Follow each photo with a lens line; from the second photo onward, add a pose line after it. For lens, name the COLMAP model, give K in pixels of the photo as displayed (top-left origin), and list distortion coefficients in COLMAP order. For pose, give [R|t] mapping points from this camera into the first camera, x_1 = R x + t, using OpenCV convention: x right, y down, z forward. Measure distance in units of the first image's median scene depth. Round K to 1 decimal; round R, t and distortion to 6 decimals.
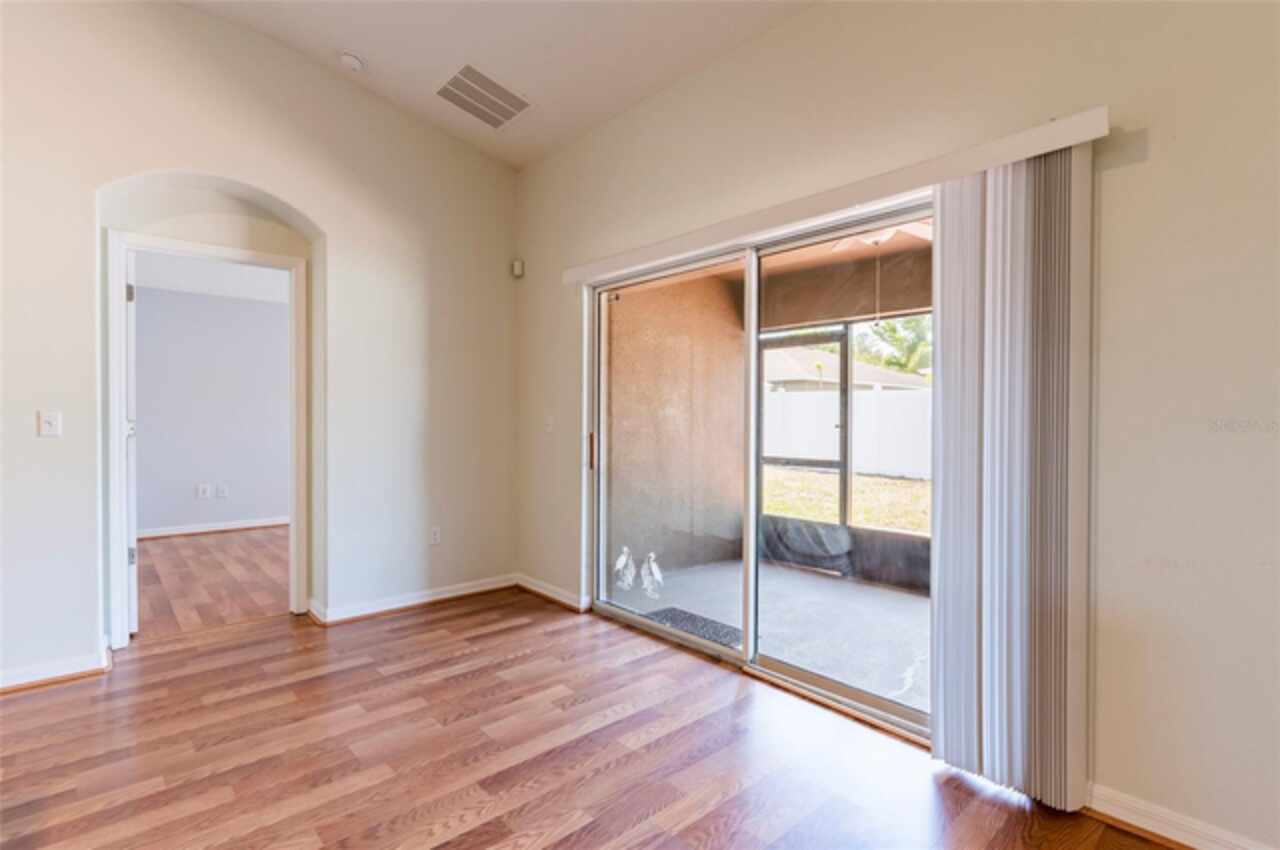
lens RADIAL K [[612.2, 0, 647.2], [0, 612.2, 422.8], [0, 0, 1]] dist [0.000911, -0.000554]
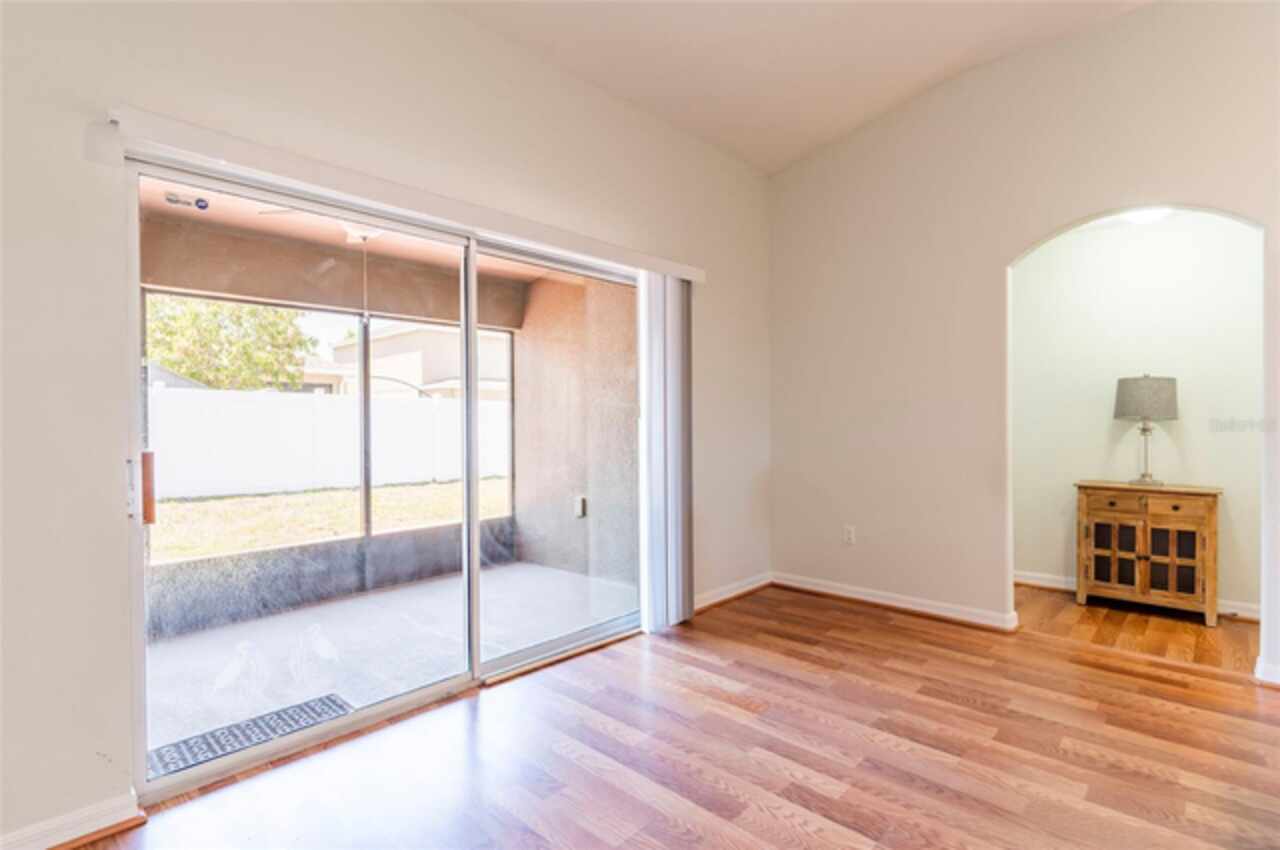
lens RADIAL K [[612.2, 0, 647.2], [0, 612.2, 422.8], [0, 0, 1]] dist [0.000911, -0.000554]
pose [[-0.093318, -0.006449, 0.995615, -0.883428], [0.006693, 0.999952, 0.007105, -0.009257], [-0.995614, 0.007327, -0.093270, 0.911285]]
